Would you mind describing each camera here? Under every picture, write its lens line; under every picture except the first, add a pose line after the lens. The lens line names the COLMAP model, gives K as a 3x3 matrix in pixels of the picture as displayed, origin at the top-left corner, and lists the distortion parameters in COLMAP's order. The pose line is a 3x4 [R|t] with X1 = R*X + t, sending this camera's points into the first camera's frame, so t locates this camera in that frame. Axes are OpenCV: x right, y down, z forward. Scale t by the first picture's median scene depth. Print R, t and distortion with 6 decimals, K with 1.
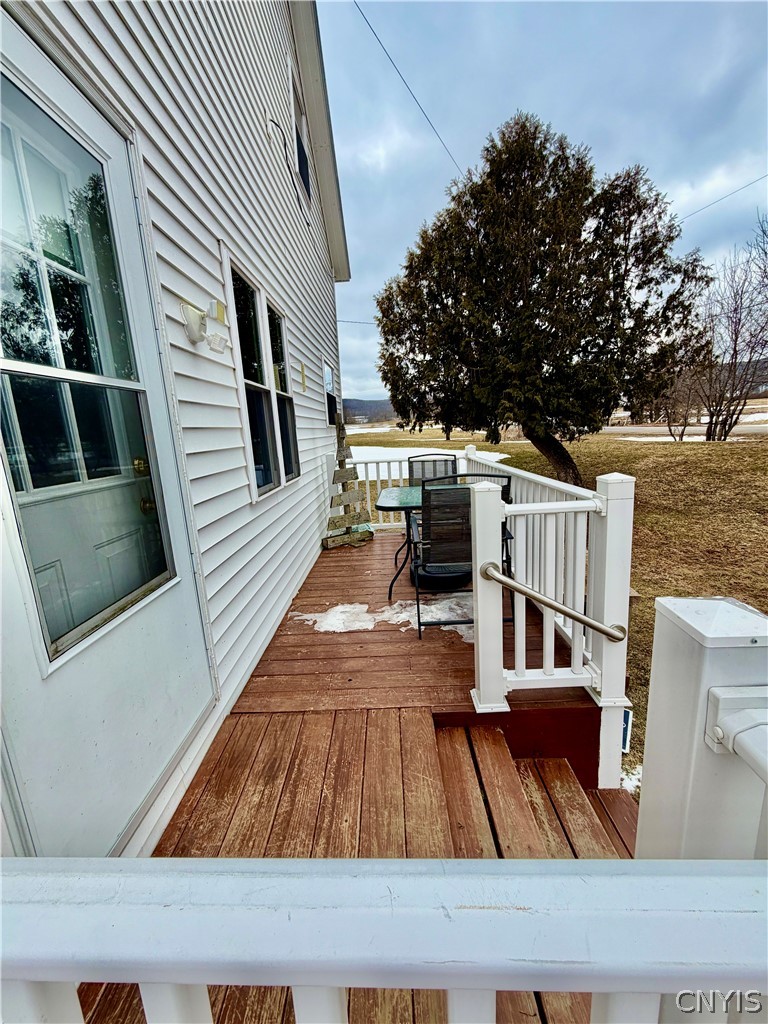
lens RADIAL K [[409.4, 0, 382.0], [0, 409.4, 510.6], [0, 0, 1]] dist [0.001904, -0.000471]
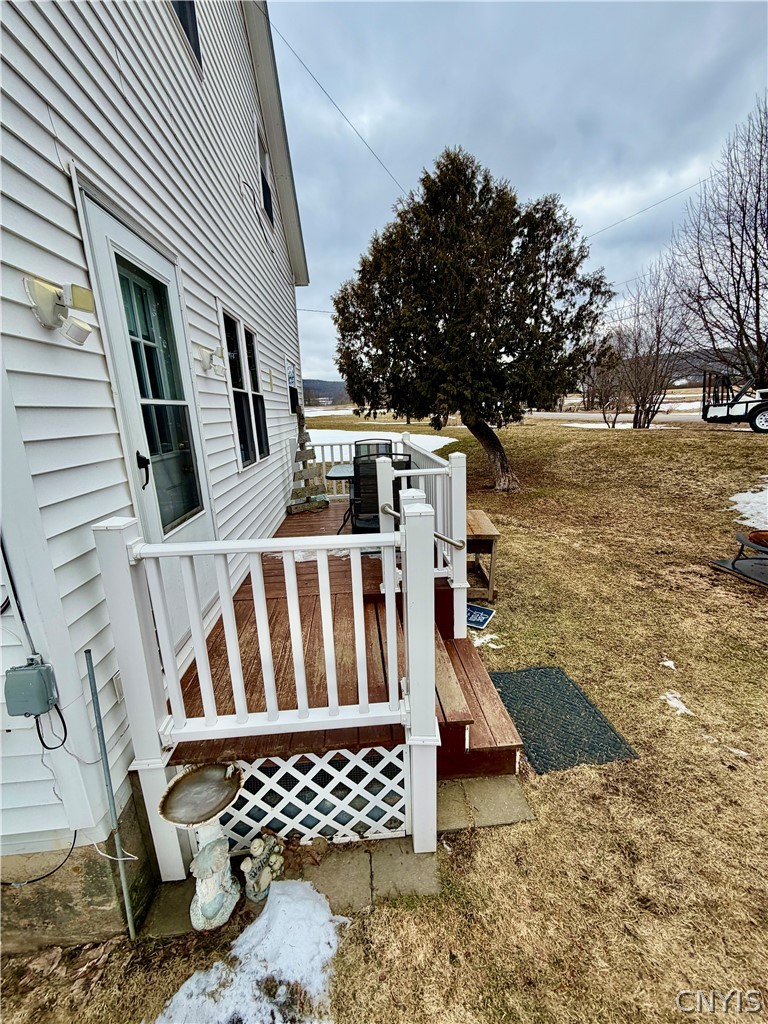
lens RADIAL K [[409.4, 0, 383.8], [0, 409.4, 510.3], [0, 0, 1]] dist [0.001904, -0.000471]
pose [[0.996039, -0.007509, 0.088602, 0.024683], [0.003908, 0.999162, 0.040747, 0.020812], [-0.088834, -0.040239, 0.995233, -0.181121]]
